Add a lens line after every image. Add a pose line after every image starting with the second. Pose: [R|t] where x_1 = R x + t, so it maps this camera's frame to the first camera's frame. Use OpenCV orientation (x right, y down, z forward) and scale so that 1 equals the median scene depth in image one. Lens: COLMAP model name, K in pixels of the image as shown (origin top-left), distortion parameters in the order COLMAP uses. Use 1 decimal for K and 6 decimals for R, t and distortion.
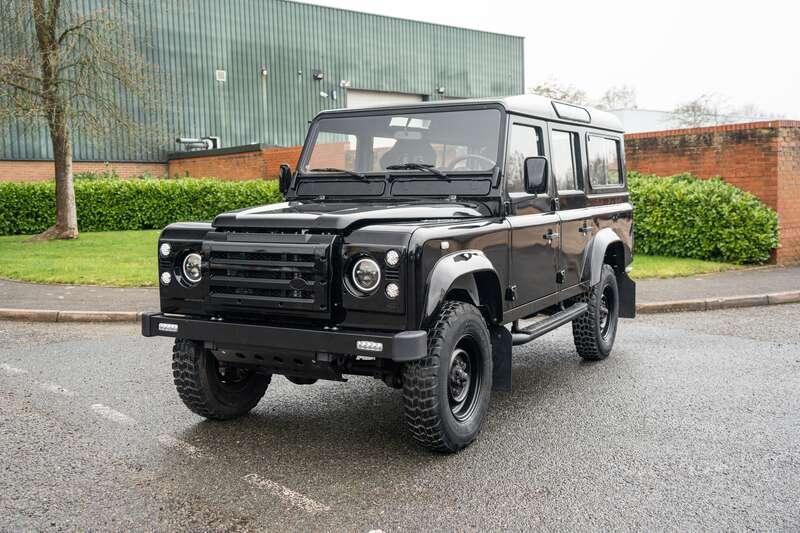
lens RADIAL K [[865.5, 0, 400.0], [0, 865.5, 266.5], [0, 0, 1]] dist [0.114899, 0.006573]
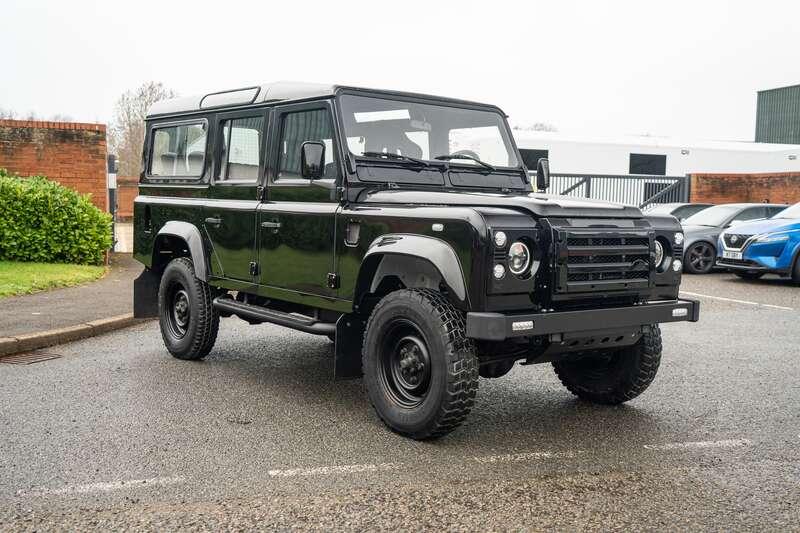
lens RADIAL K [[894.3, 0, 425.2], [0, 894.3, 263.8], [0, 0, 1]] dist [0.056059, 0.022464]
pose [[0.368001, -0.037060, 0.929087, -0.581017], [0.050135, 0.998543, 0.019972, -0.008177], [-0.928473, 0.039230, 0.369323, 0.382556]]
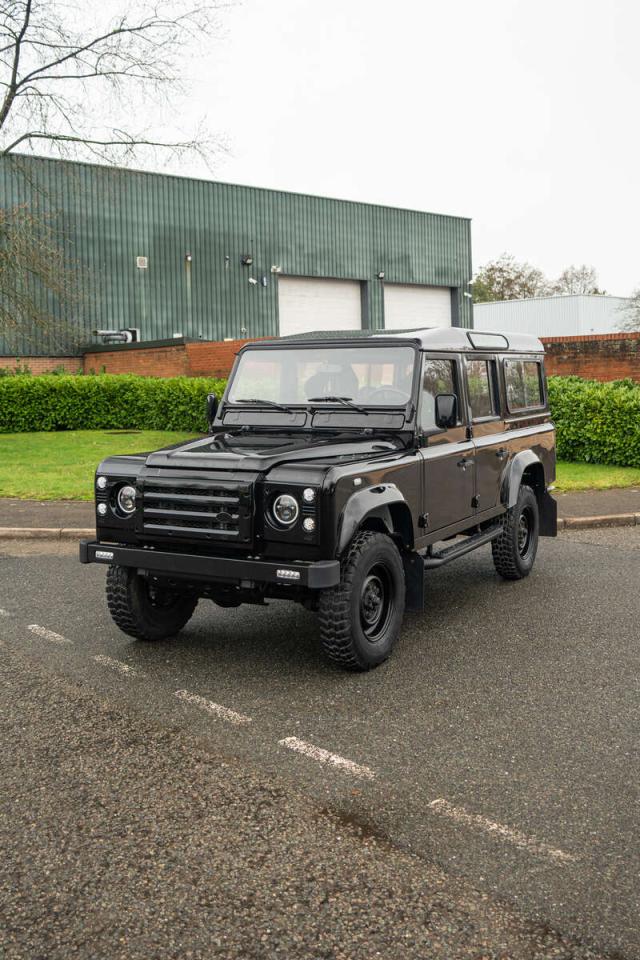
lens RADIAL K [[986.1, 0, 360.7], [0, 986.1, 422.5], [0, 0, 1]] dist [-0.002078, 0.007962]
pose [[0.999776, -0.000066, 0.021158, 0.013840], [0.000894, 0.999234, -0.039115, -0.023580], [-0.021139, 0.039126, 0.999011, -0.120141]]
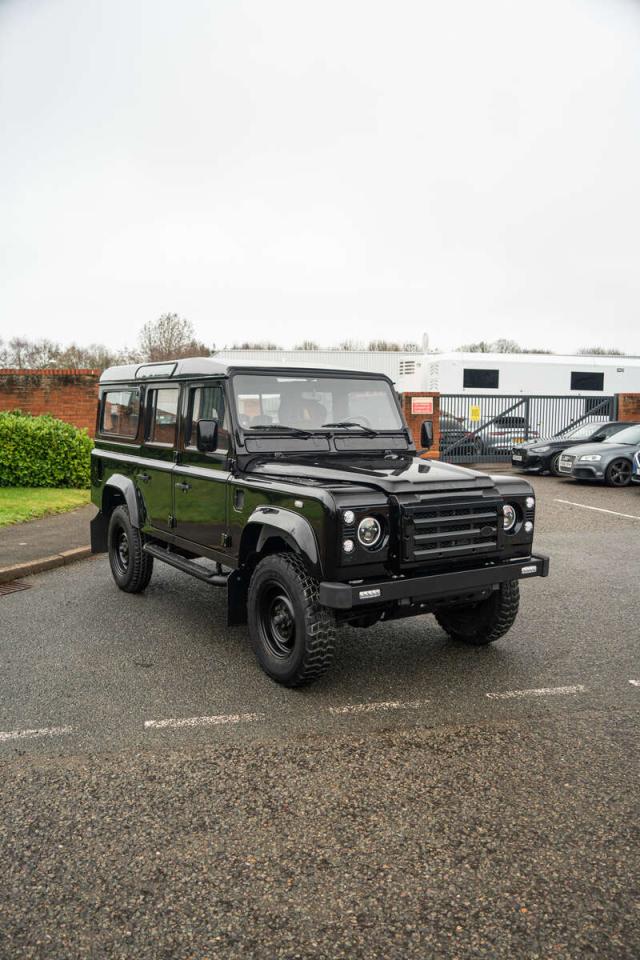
lens RADIAL K [[773.7, 0, 346.9], [0, 773.7, 483.0], [0, 0, 1]] dist [-0.035838, 0.000621]
pose [[0.440154, -0.067653, 0.895370, -0.537655], [0.061987, 0.997068, 0.044865, -0.049655], [-0.895780, 0.035754, 0.443057, 0.318605]]
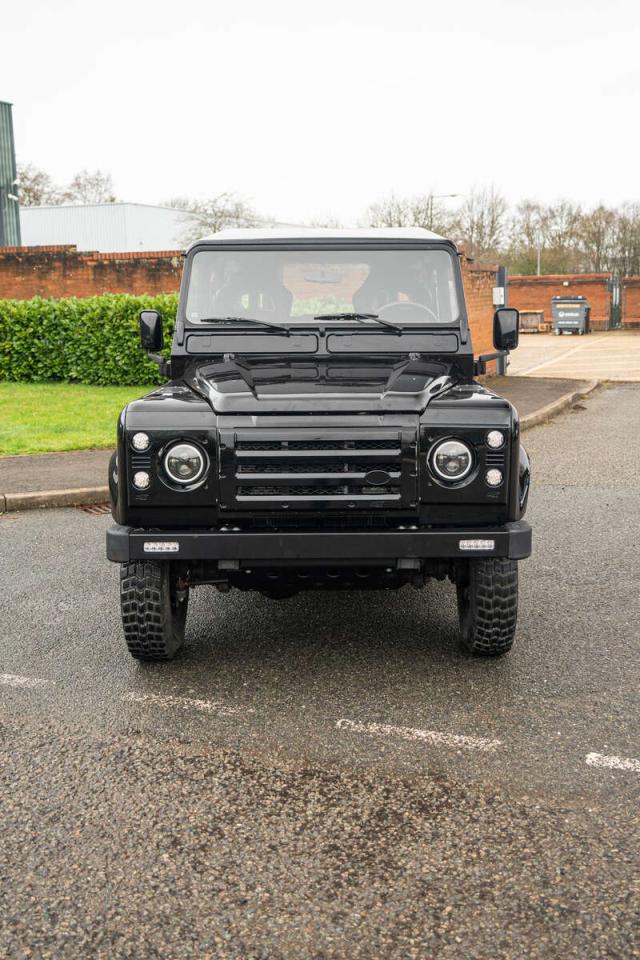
lens RADIAL K [[1073.1, 0, 362.0], [0, 1073.1, 412.8], [0, 0, 1]] dist [0.056059, 0.022464]
pose [[0.867214, -0.051681, 0.495247, -0.285663], [0.041399, 0.998639, 0.031719, -0.033139], [-0.496212, -0.007005, 0.868173, 0.064301]]
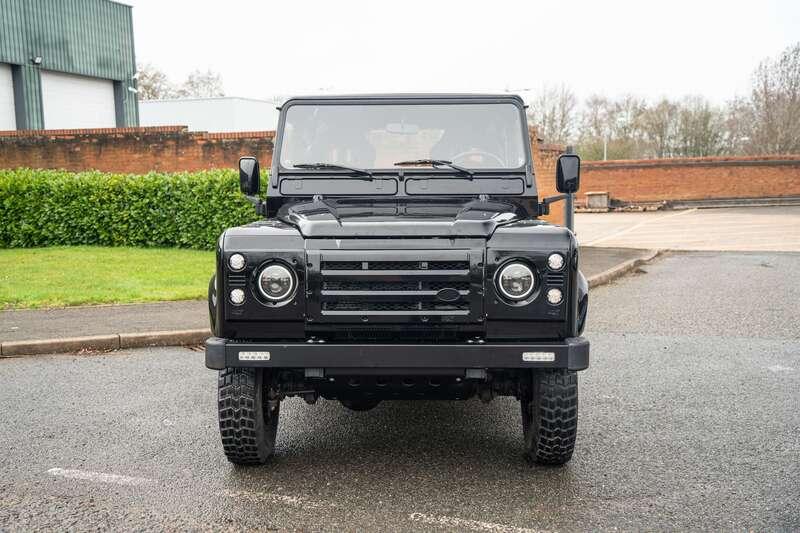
lens RADIAL K [[965.2, 0, 400.0], [0, 965.2, 266.5], [0, 0, 1]] dist [0.170245, 0.018968]
pose [[0.889057, -0.035088, 0.456450, -0.283334], [0.036918, 0.999306, 0.004910, -0.007089], [-0.456306, 0.012486, 0.889735, 0.061420]]
